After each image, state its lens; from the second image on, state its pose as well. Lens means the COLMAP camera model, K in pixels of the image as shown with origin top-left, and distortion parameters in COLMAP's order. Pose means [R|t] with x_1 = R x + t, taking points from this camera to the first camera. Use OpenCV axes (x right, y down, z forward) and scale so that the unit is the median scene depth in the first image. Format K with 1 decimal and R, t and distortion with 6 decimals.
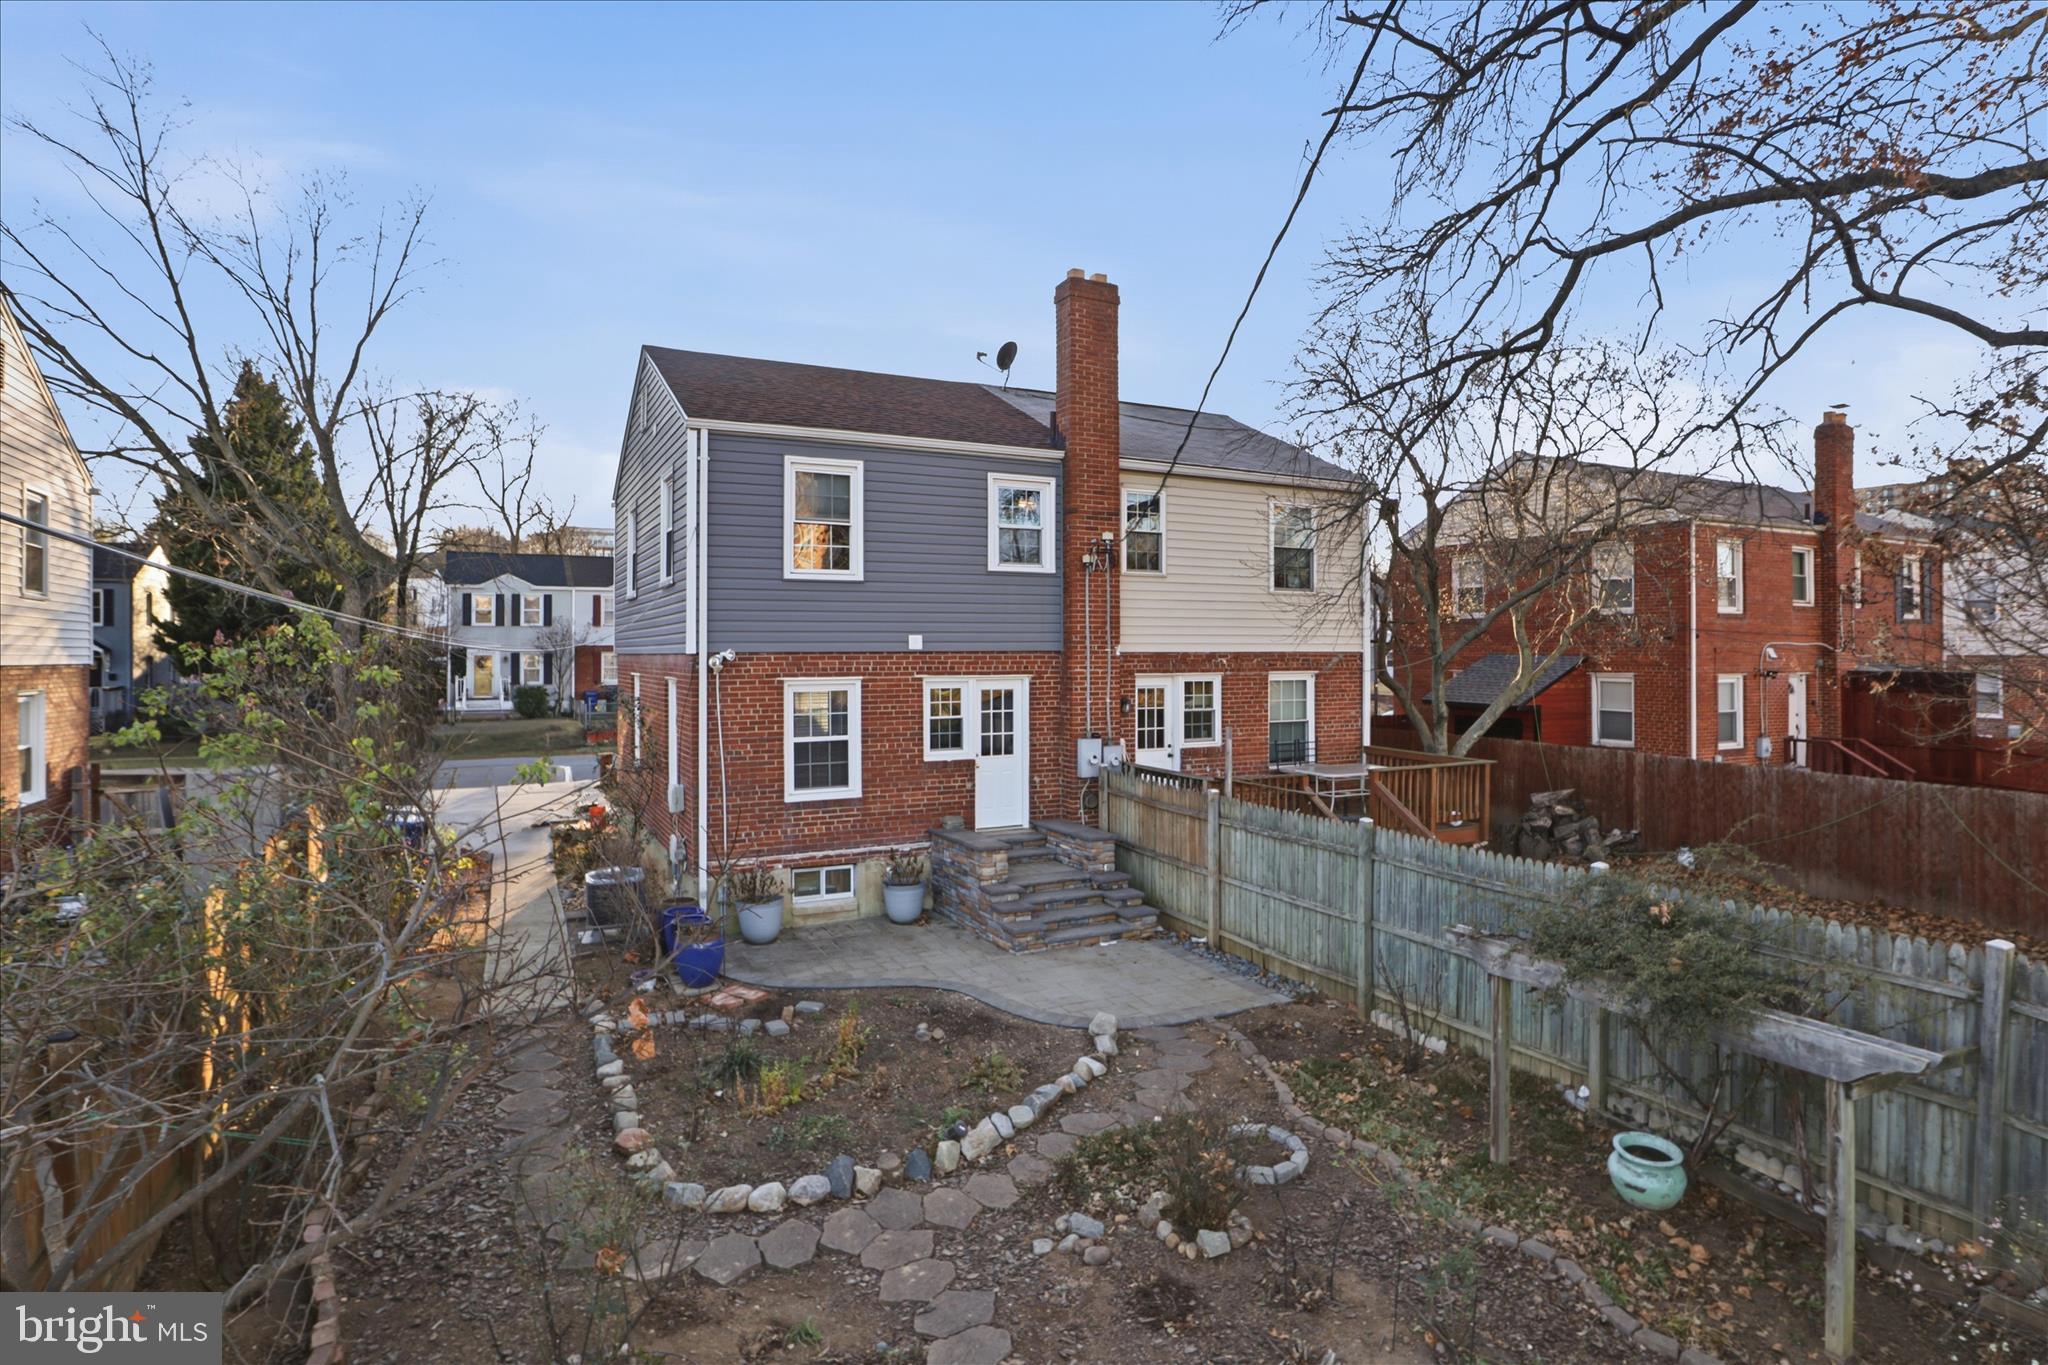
lens RADIAL K [[1113.3, 0, 1024.0], [0, 1113.3, 682.5], [0, 0, 1]] dist [-0.055210, 0.000209]
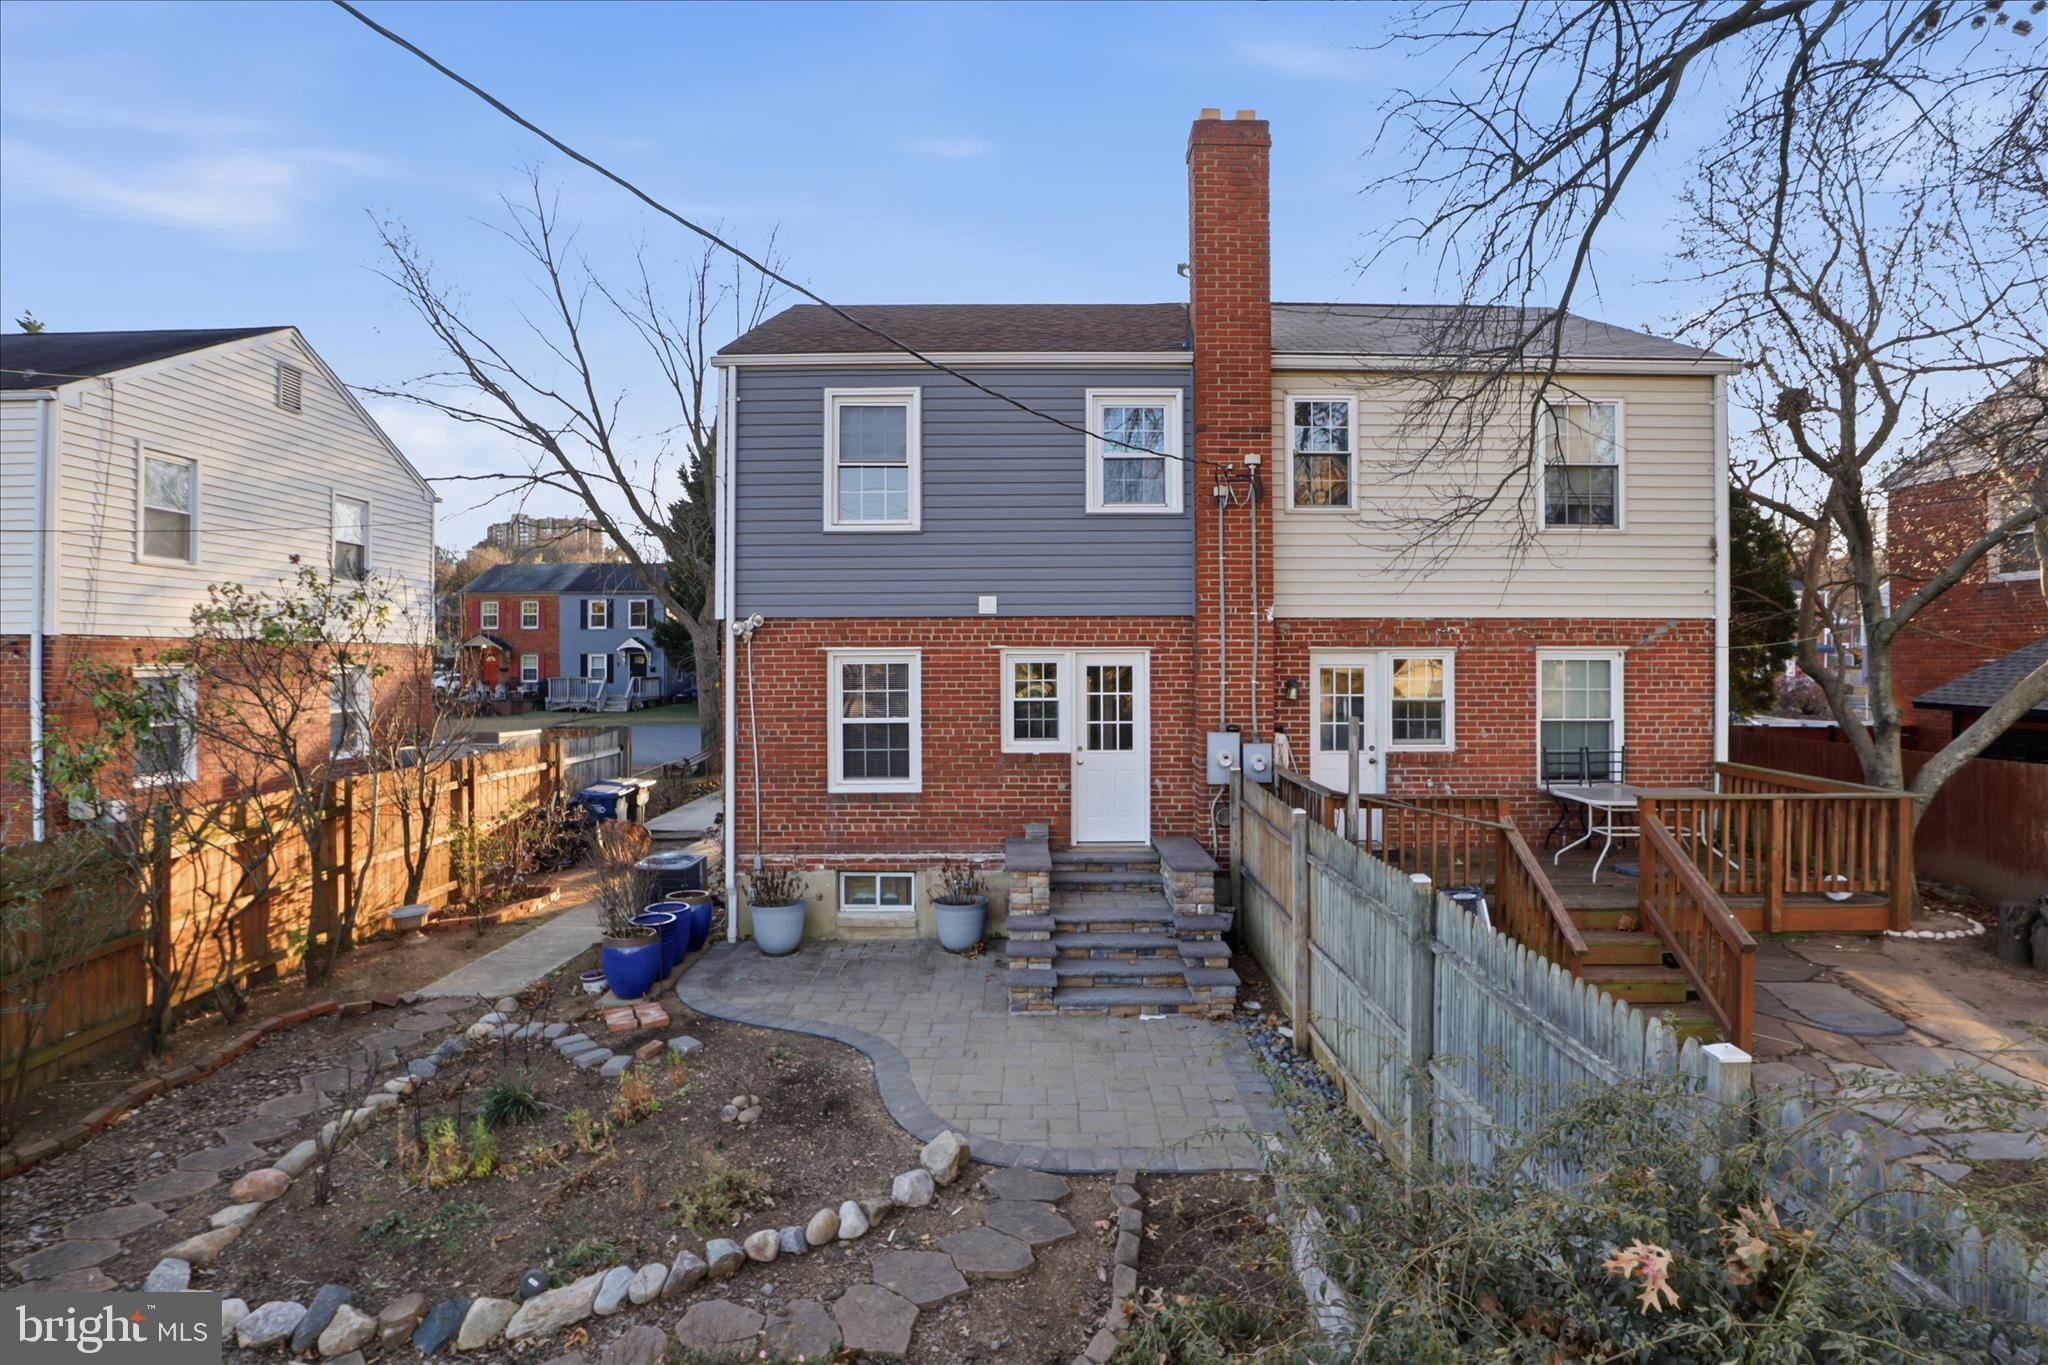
lens RADIAL K [[1052.1, 0, 1024.0], [0, 1052.1, 682.5], [0, 0, 1]] dist [-0.050435, 0.014685]
pose [[0.887865, 0.009447, -0.460007, 0.271948], [-0.013305, 0.999898, -0.005146, 0.023233], [0.459911, 0.010690, 0.887901, 0.324838]]
